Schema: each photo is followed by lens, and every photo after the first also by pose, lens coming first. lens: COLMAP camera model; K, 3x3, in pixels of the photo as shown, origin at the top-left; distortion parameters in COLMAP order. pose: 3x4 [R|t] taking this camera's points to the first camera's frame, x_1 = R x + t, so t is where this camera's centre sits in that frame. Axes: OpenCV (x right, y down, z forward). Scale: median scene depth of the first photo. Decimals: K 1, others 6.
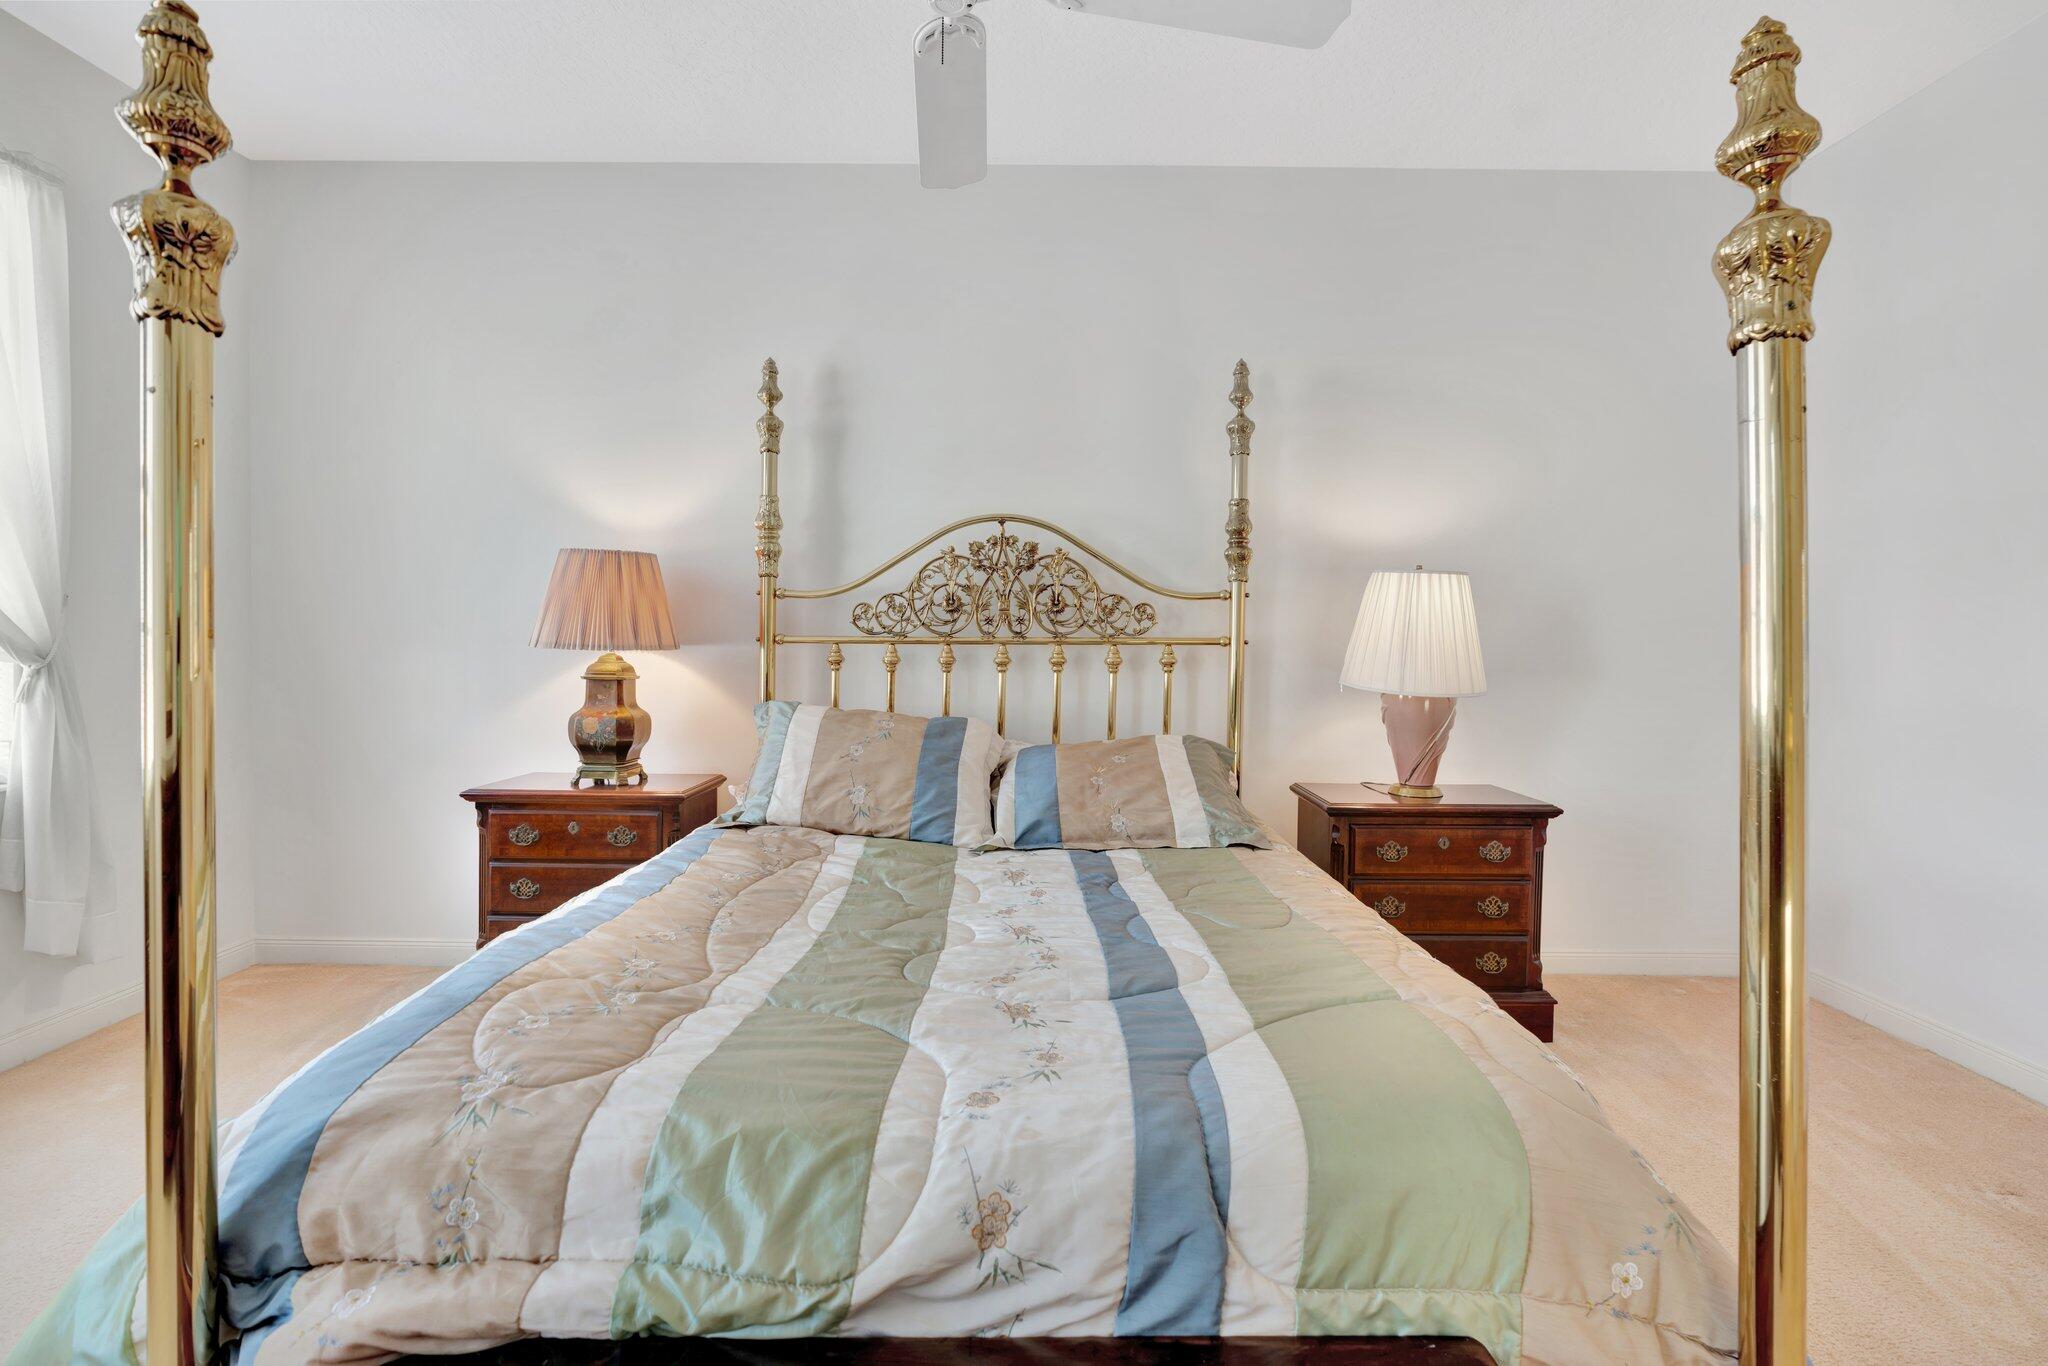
lens RADIAL K [[895.1, 0, 1024.0], [0, 895.1, 683.0], [0, 0, 1]] dist [-0.010429, 0.005835]
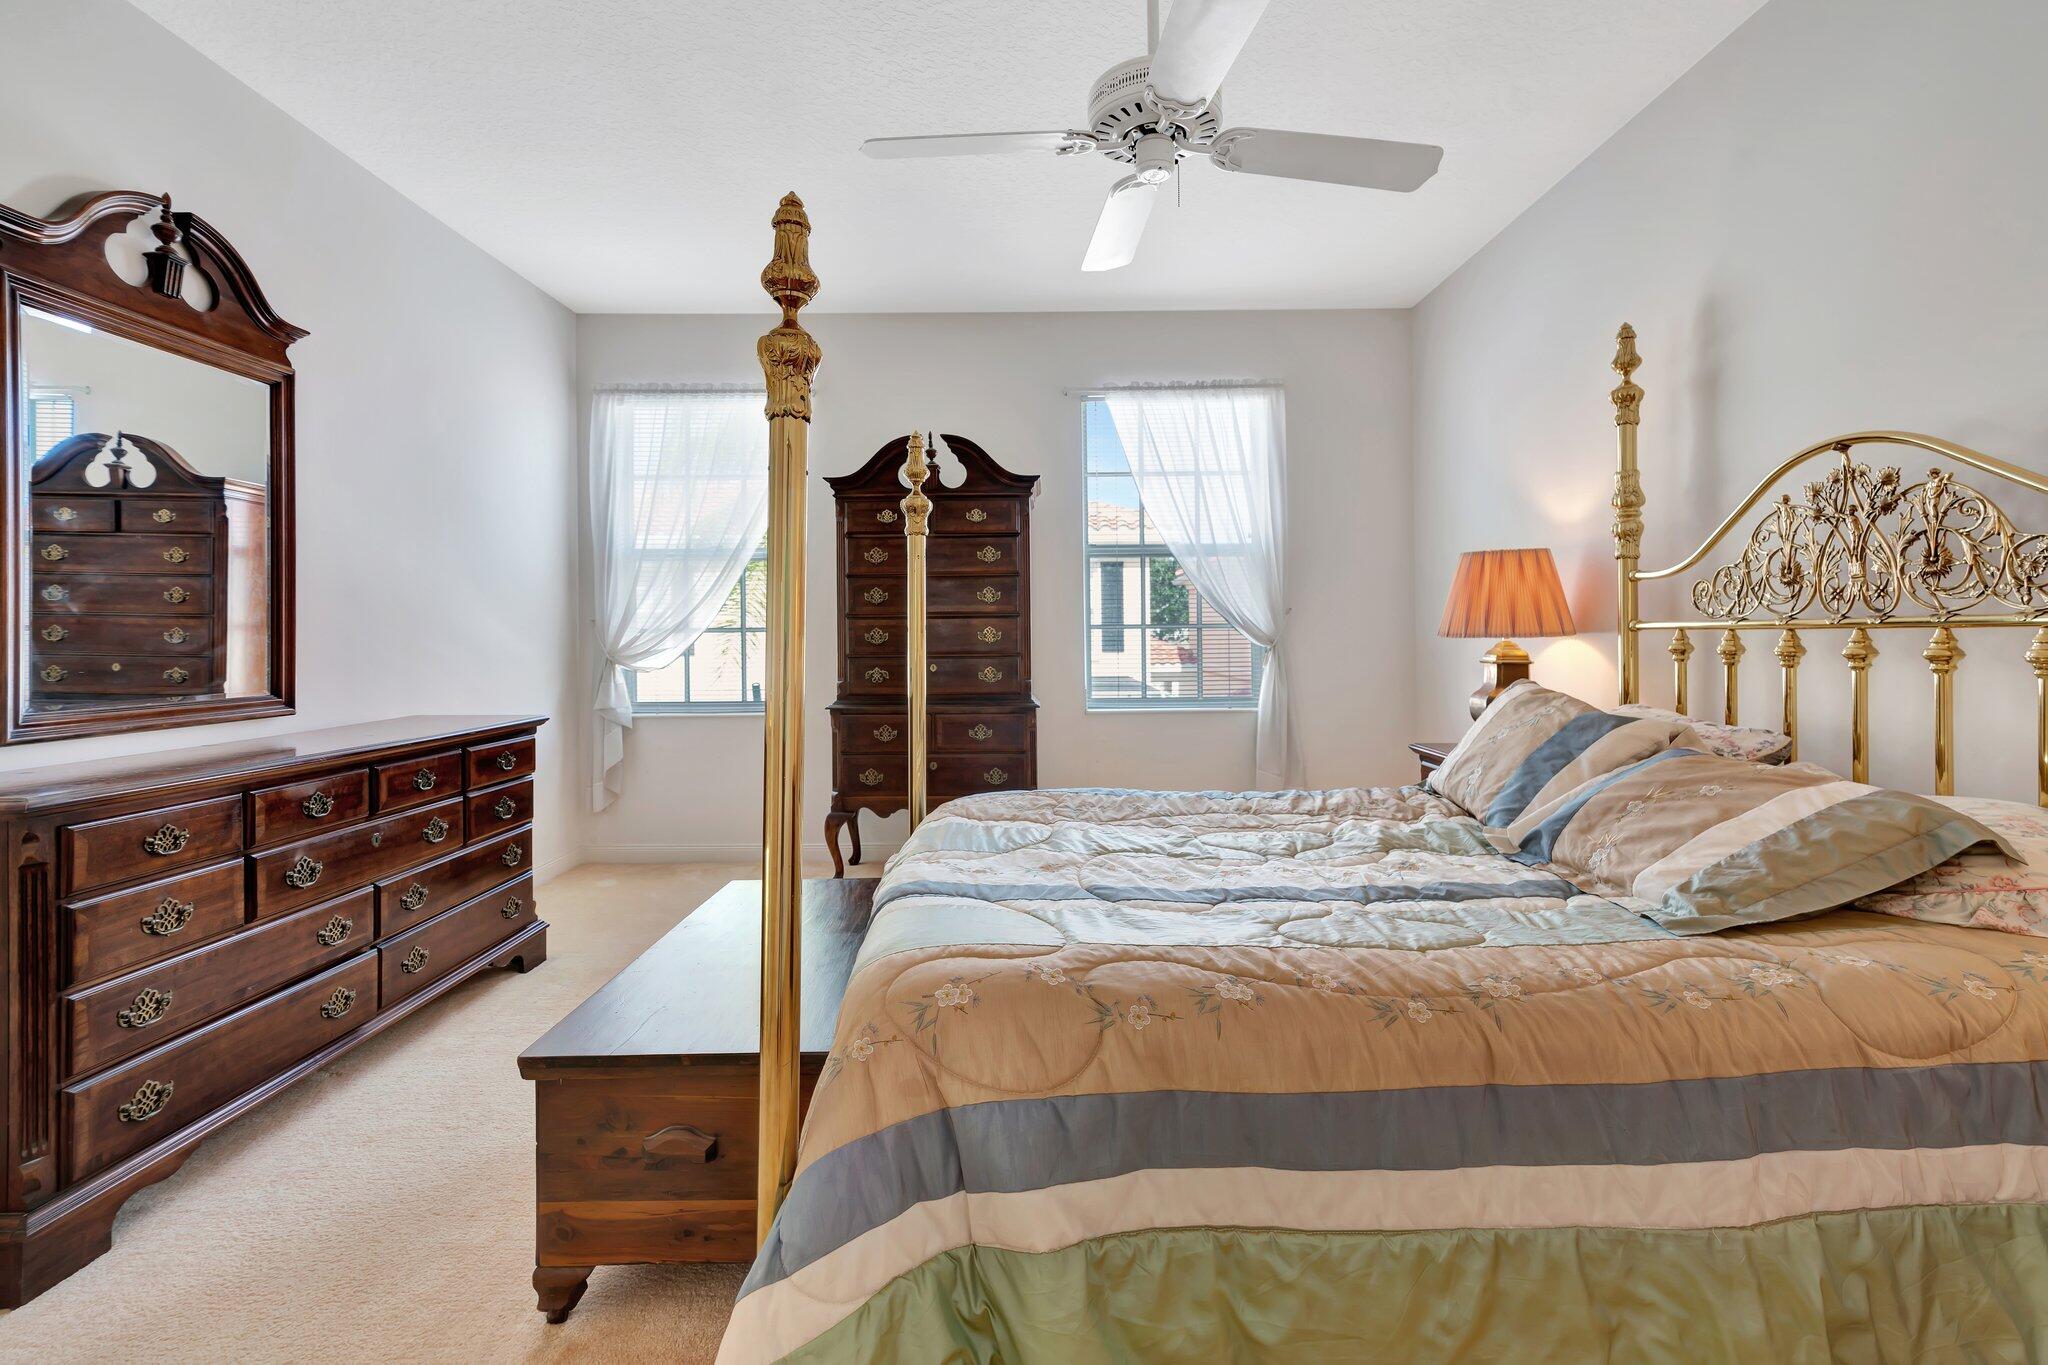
lens RADIAL K [[918.3, 0, 1024.0], [0, 918.3, 649.9], [0, 0, 1]] dist [0.003066, 0.006603]
pose [[-0.006082, 0.011225, -0.999918, 0.677187], [-0.042319, 0.999038, 0.011473, -0.008633], [0.999086, 0.042385, -0.005602, 0.386687]]
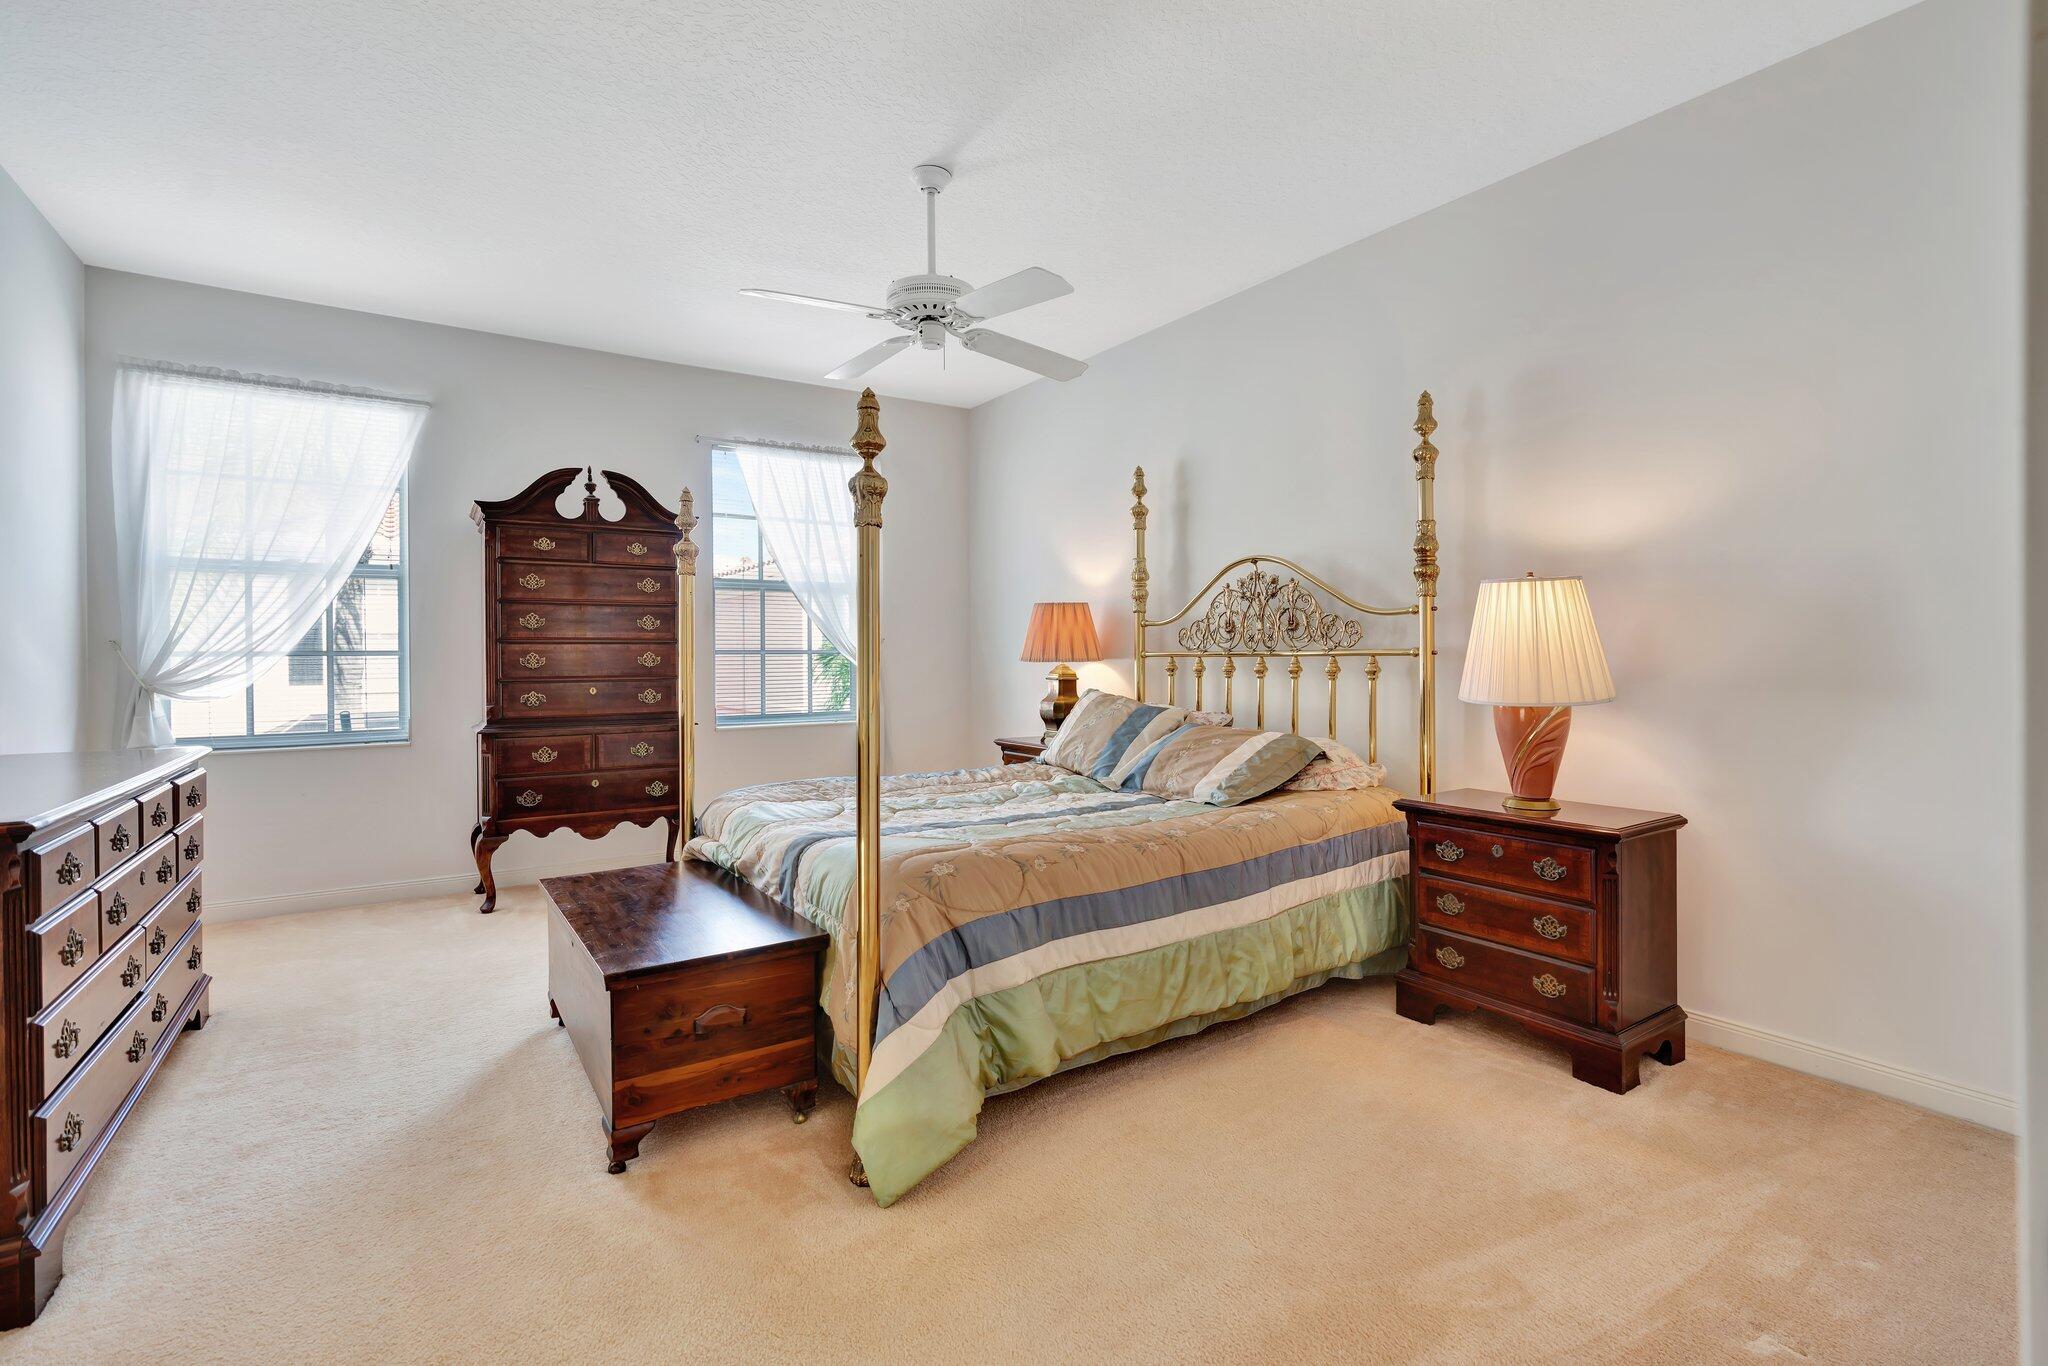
lens RADIAL K [[929.4, 0, 1018.4], [0, 929.4, 697.7], [0, 0, 1]] dist [-0.016356, 0.006465]
pose [[0.549684, 0.028044, -0.834902, 0.906797], [-0.033935, 0.999361, 0.011227, 0.012624], [0.834683, 0.022161, 0.550284, -0.019341]]
